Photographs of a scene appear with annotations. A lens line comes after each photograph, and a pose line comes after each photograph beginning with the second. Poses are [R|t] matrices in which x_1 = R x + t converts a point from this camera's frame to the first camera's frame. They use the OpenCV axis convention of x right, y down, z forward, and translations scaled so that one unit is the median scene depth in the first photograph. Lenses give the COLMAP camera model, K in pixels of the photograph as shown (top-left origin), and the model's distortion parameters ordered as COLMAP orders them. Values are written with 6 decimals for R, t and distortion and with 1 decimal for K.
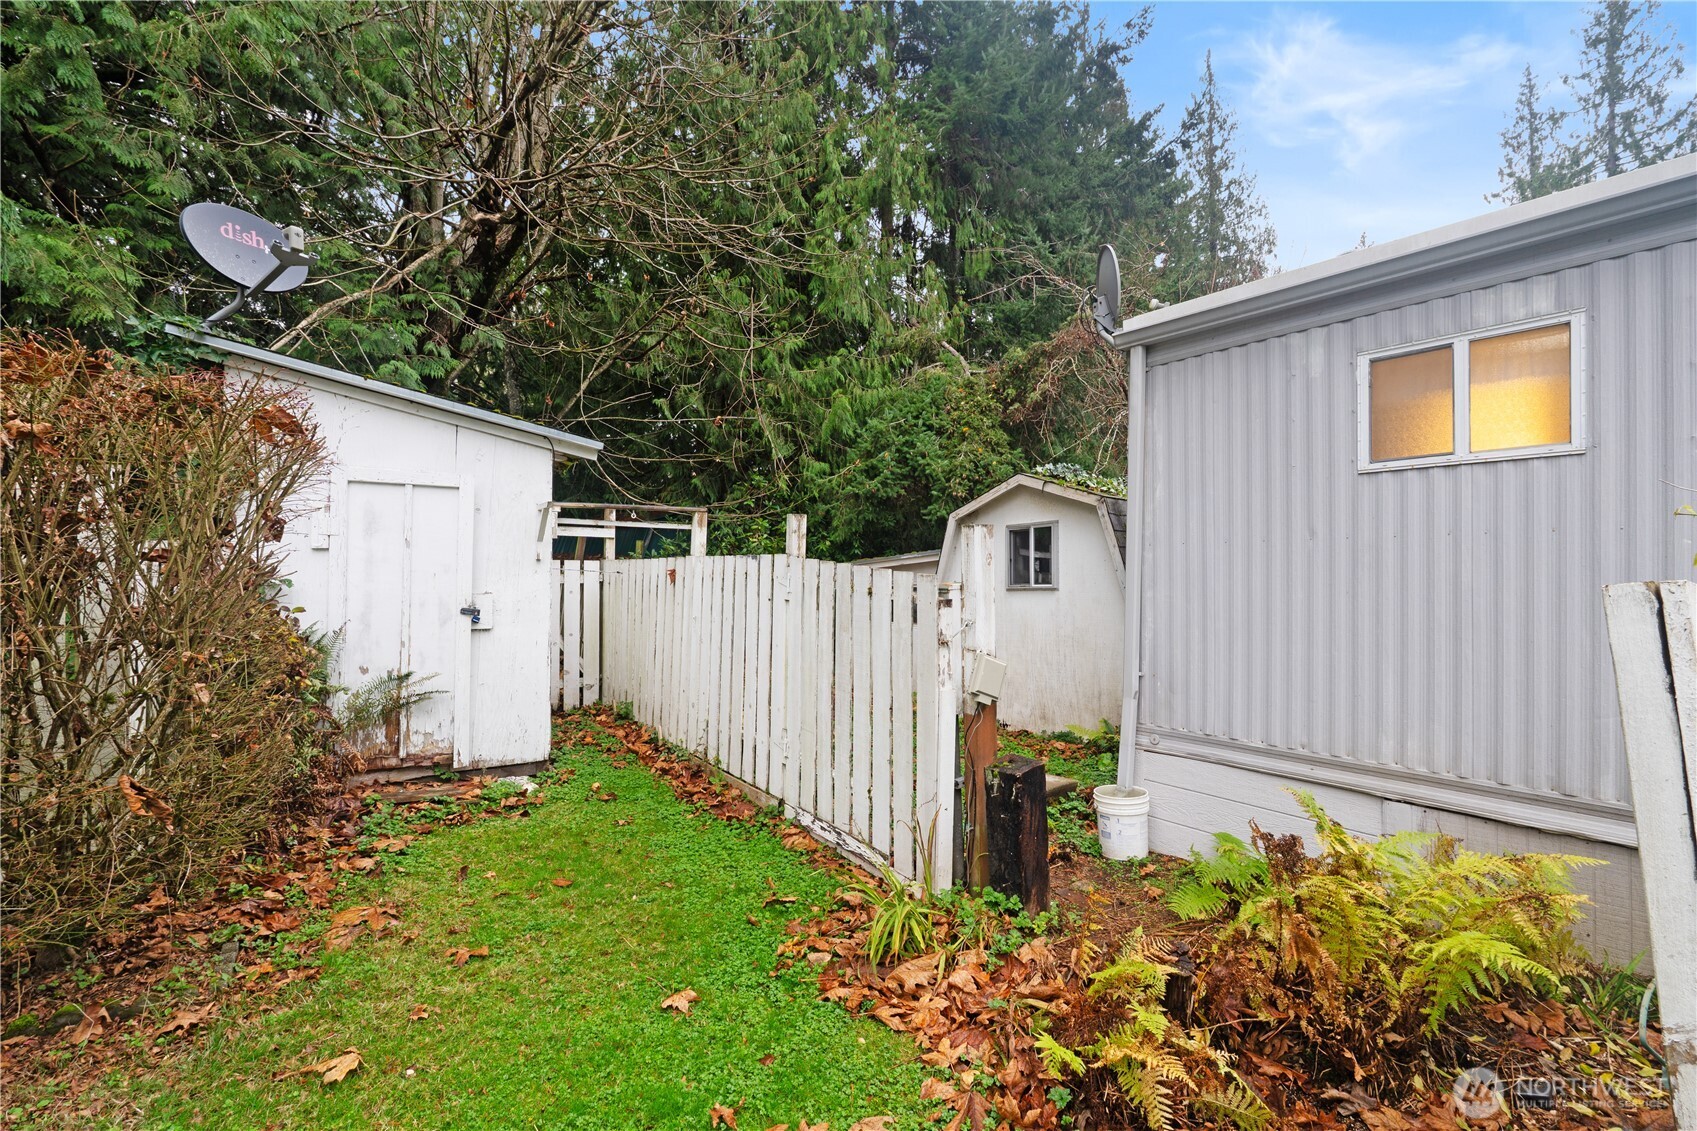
lens RADIAL K [[784.4, 0, 845.0], [0, 784.4, 568.3], [0, 0, 1]] dist [-0.008928, 0.001436]
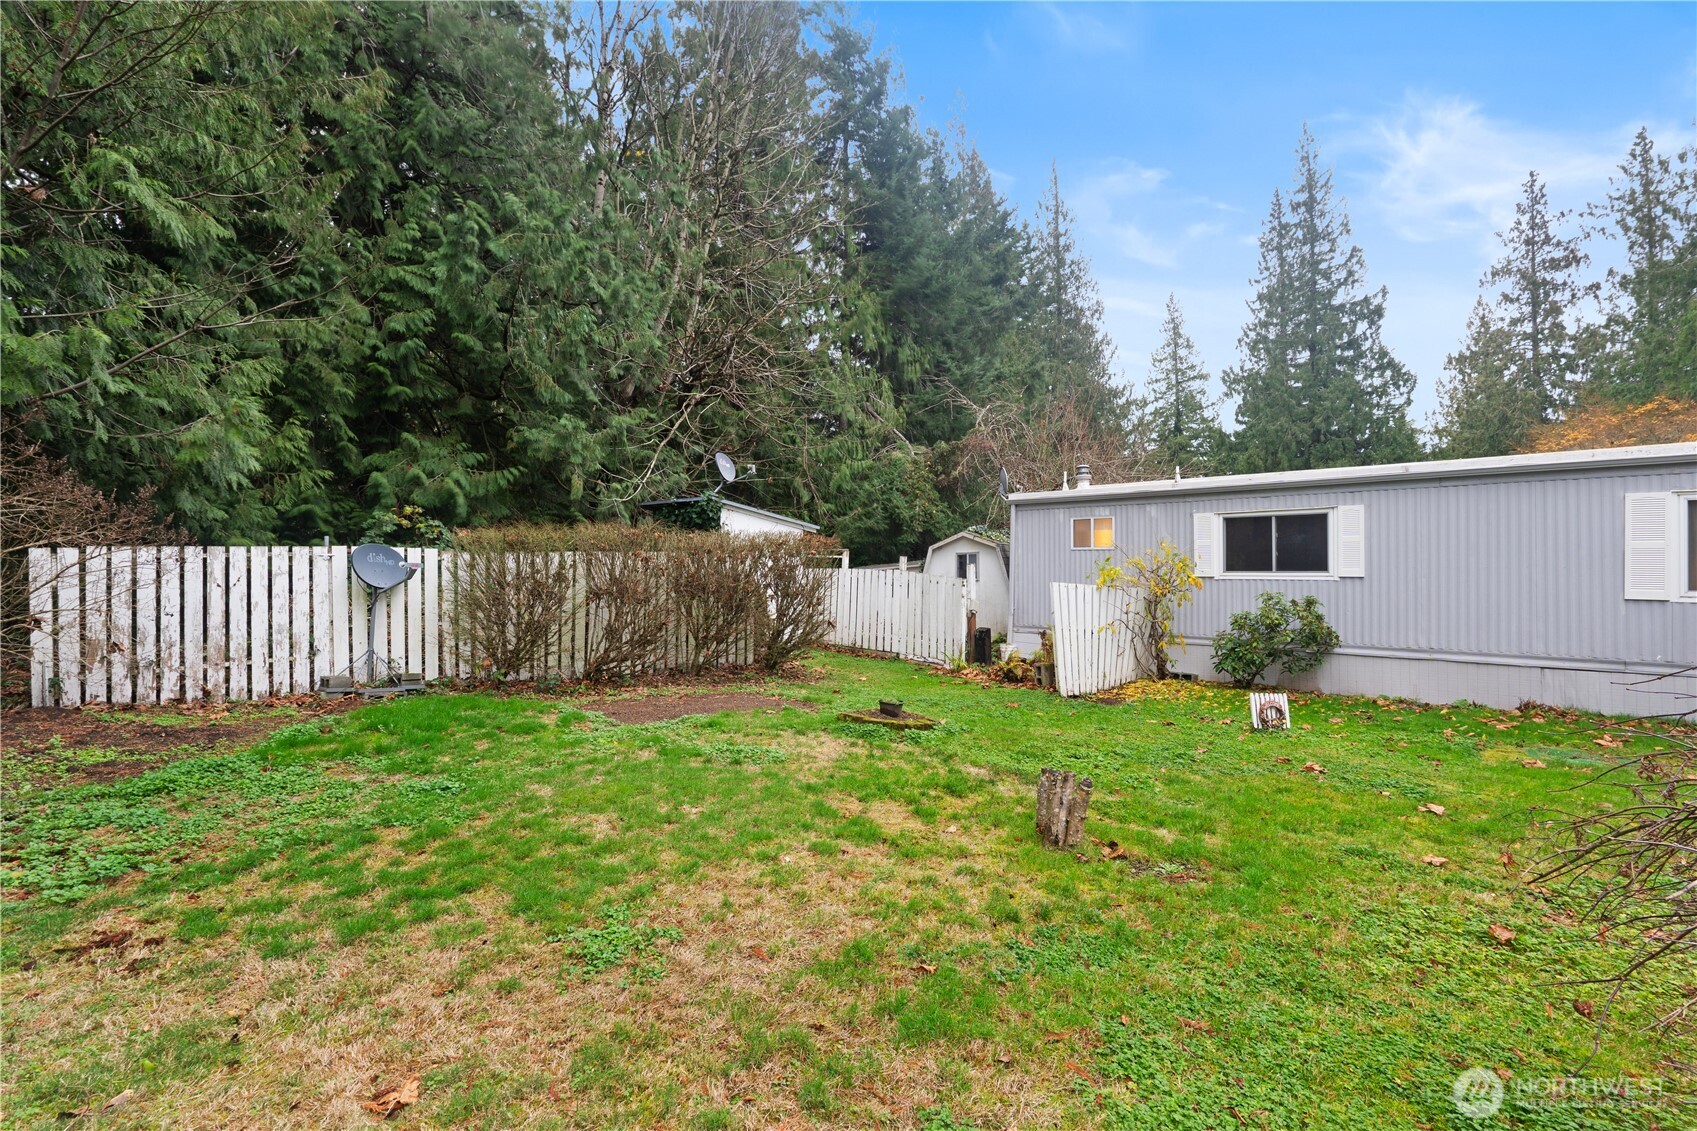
lens RADIAL K [[784.4, 0, 850.7], [0, 784.4, 563.4], [0, 0, 1]] dist [-0.008928, 0.001436]
pose [[0.985358, -0.001542, 0.170492, -0.310124], [-0.000200, 0.999948, 0.010199, -0.029482], [-0.170499, -0.010084, 0.985306, -0.766903]]
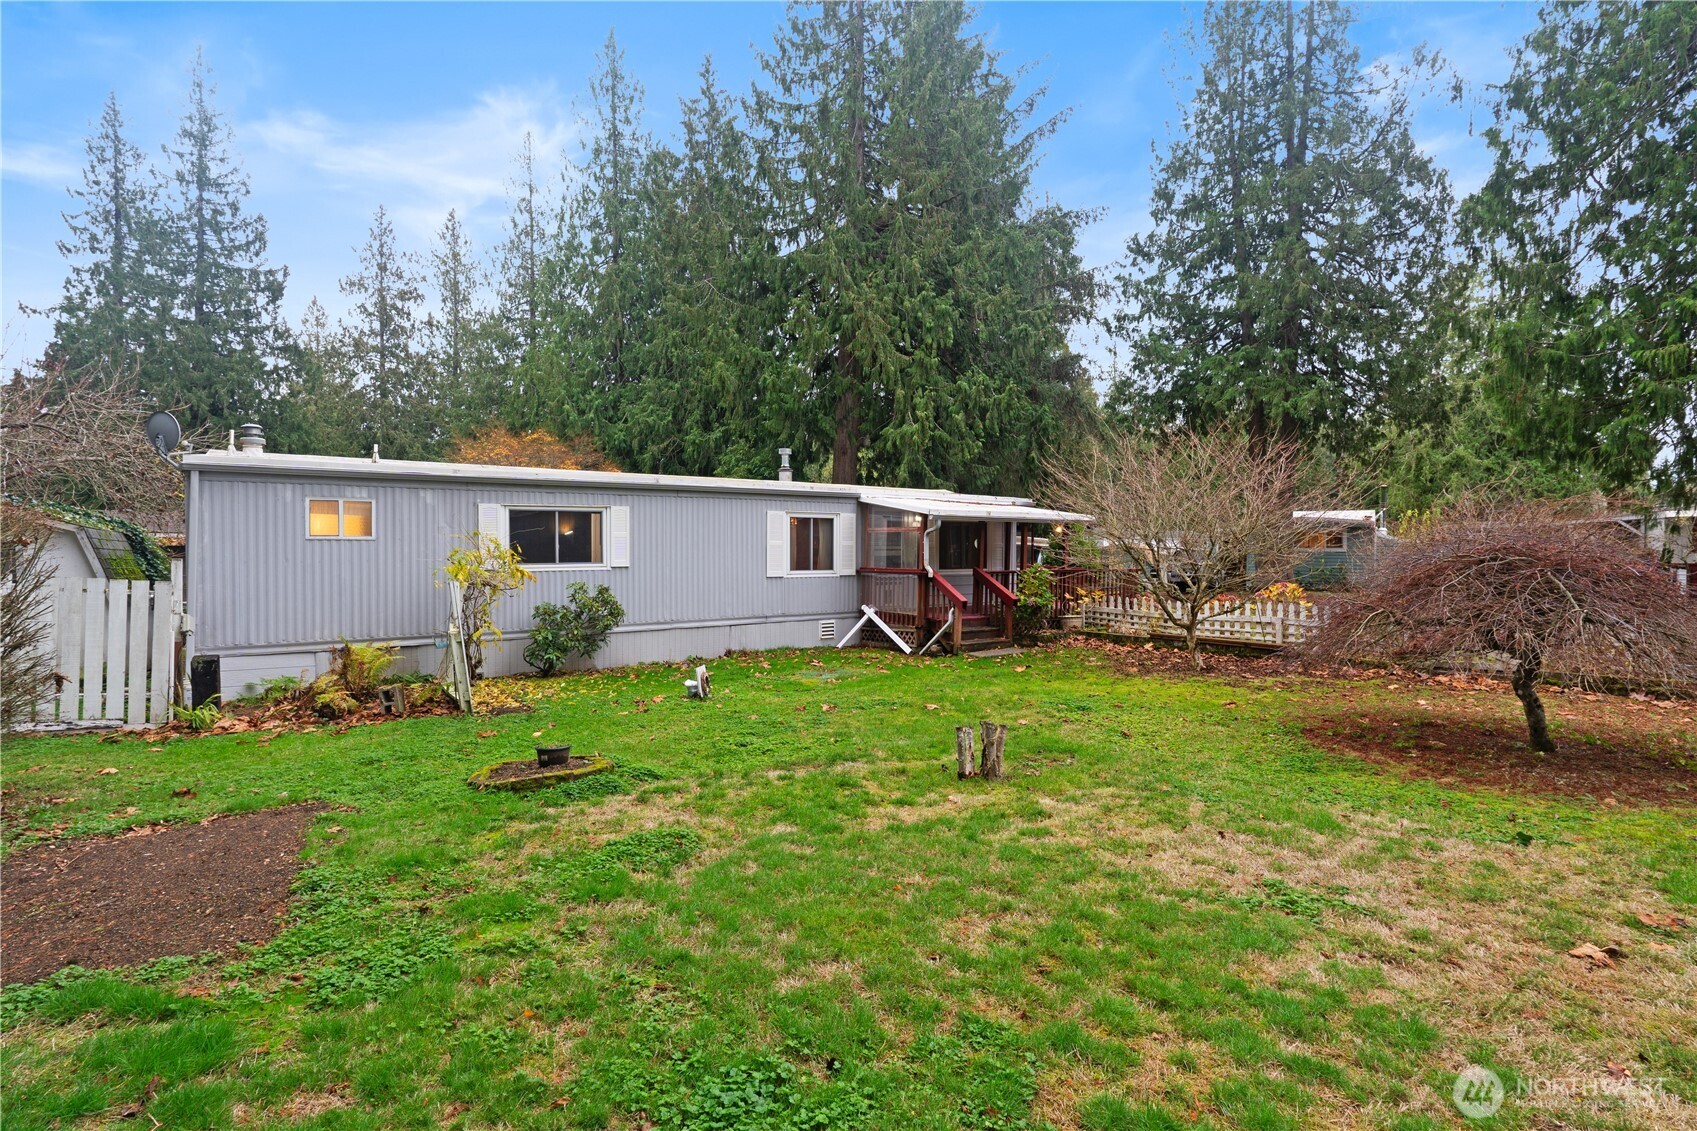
lens RADIAL K [[784.4, 0, 858.0], [0, 784.4, 554.6], [0, 0, 1]] dist [-0.008928, 0.001436]
pose [[0.037001, -0.008355, 0.999280, -0.643319], [-0.008195, 0.999929, 0.008664, -0.033010], [-0.999282, -0.008510, 0.036930, -0.337981]]
